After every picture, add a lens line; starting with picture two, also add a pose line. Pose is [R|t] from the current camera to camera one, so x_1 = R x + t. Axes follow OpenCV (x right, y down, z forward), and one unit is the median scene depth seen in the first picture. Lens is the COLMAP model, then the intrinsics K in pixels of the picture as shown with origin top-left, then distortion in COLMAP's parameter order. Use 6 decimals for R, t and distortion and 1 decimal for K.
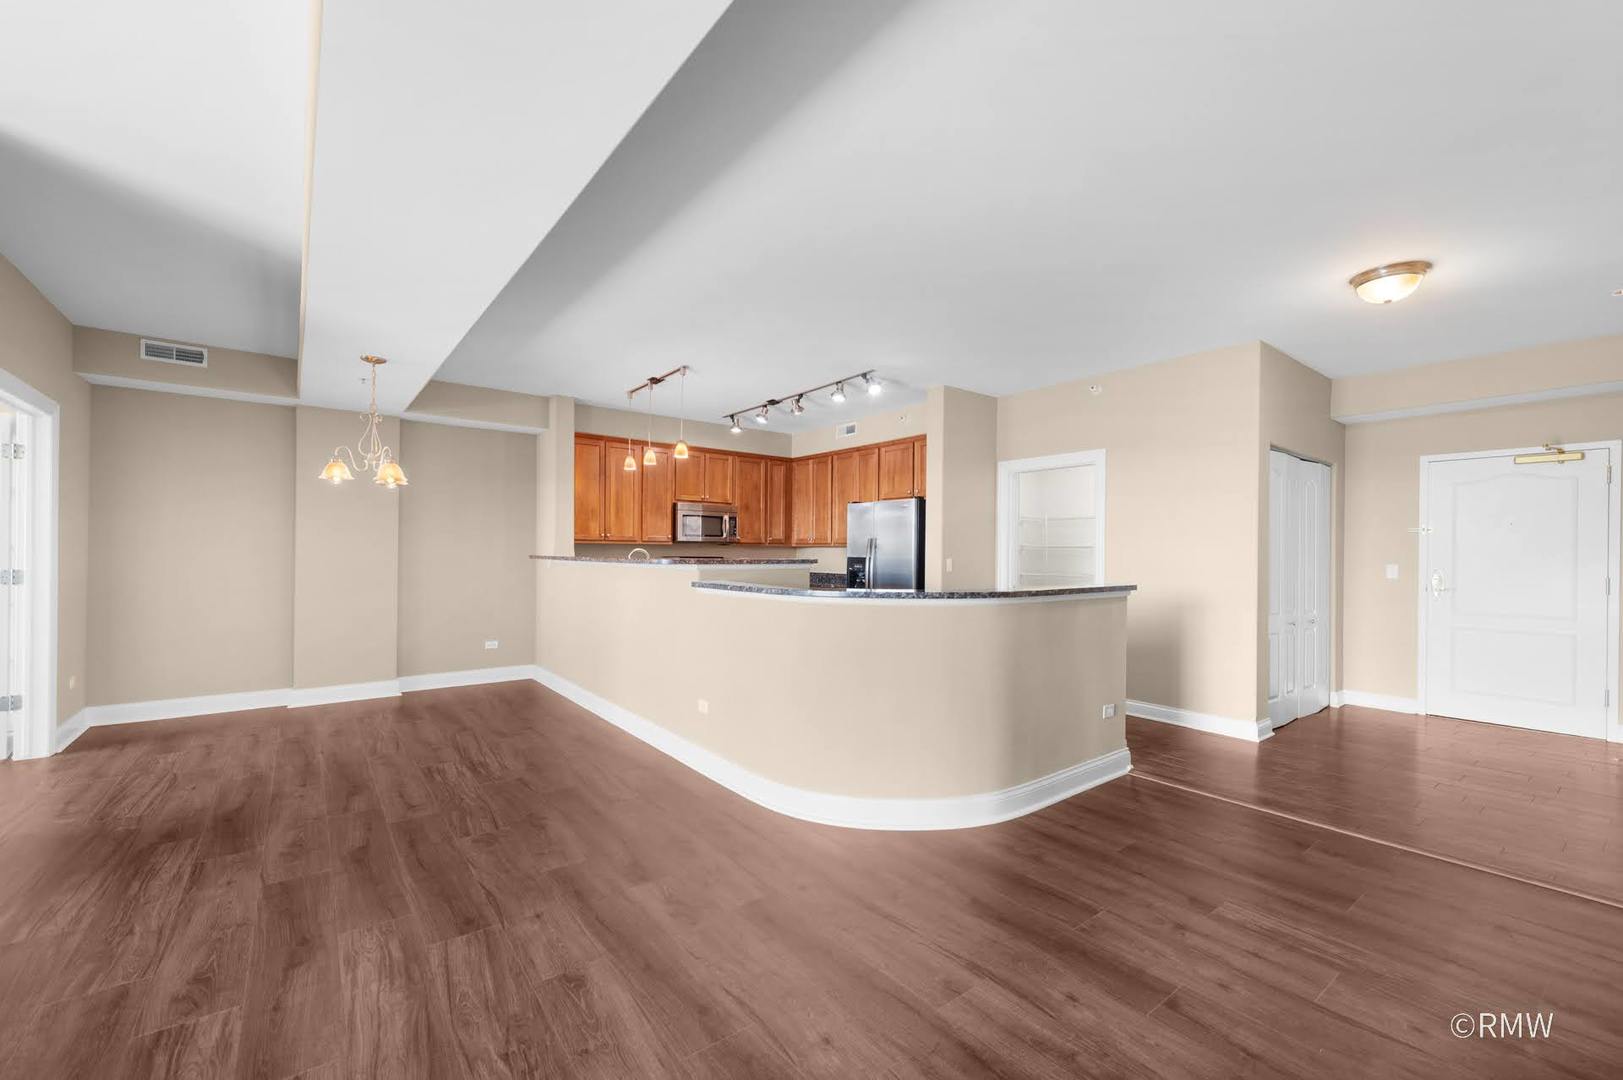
lens RADIAL K [[662.4, 0, 811.5], [0, 662.4, 540.0], [0, 0, 1]] dist [-0.000719, -0.000076]
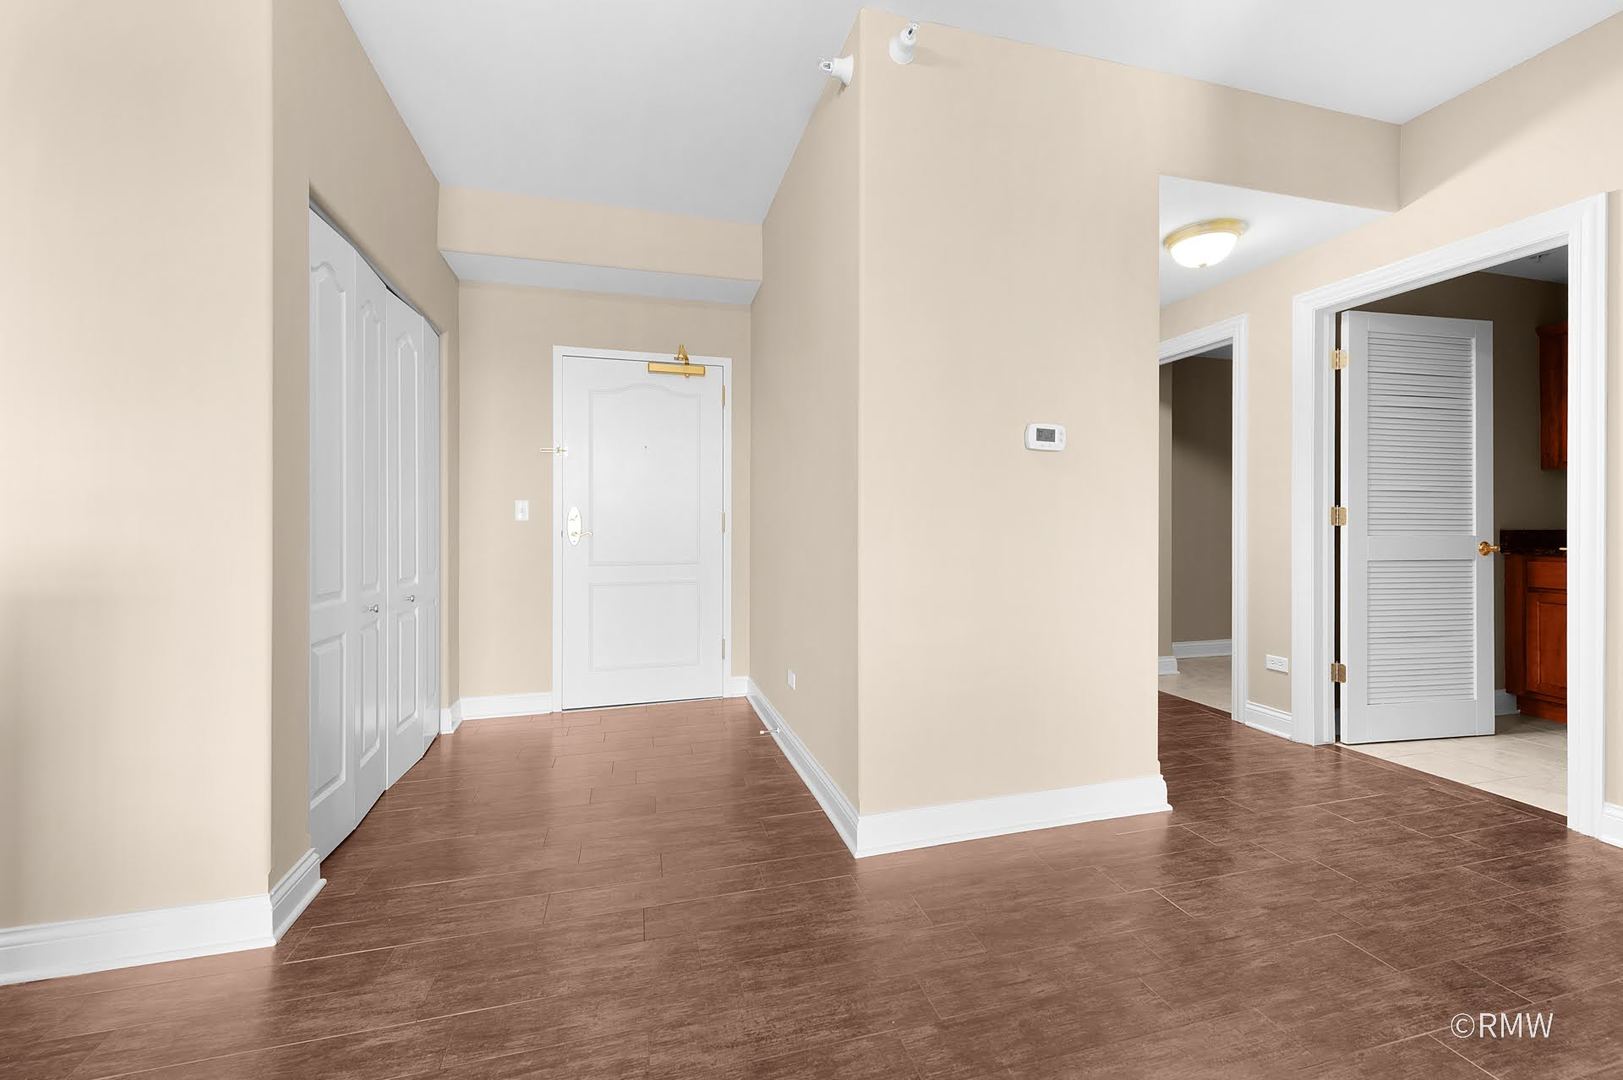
lens RADIAL K [[659.5, 0, 809.2], [0, 659.5, 528.0], [0, 0, 1]] dist [-0.002903, -0.000590]
pose [[0.382576, -0.022064, 0.923661, 0.377597], [-0.006530, 0.999625, 0.026584, 0.046891], [-0.923901, -0.016202, 0.382288, 0.484021]]
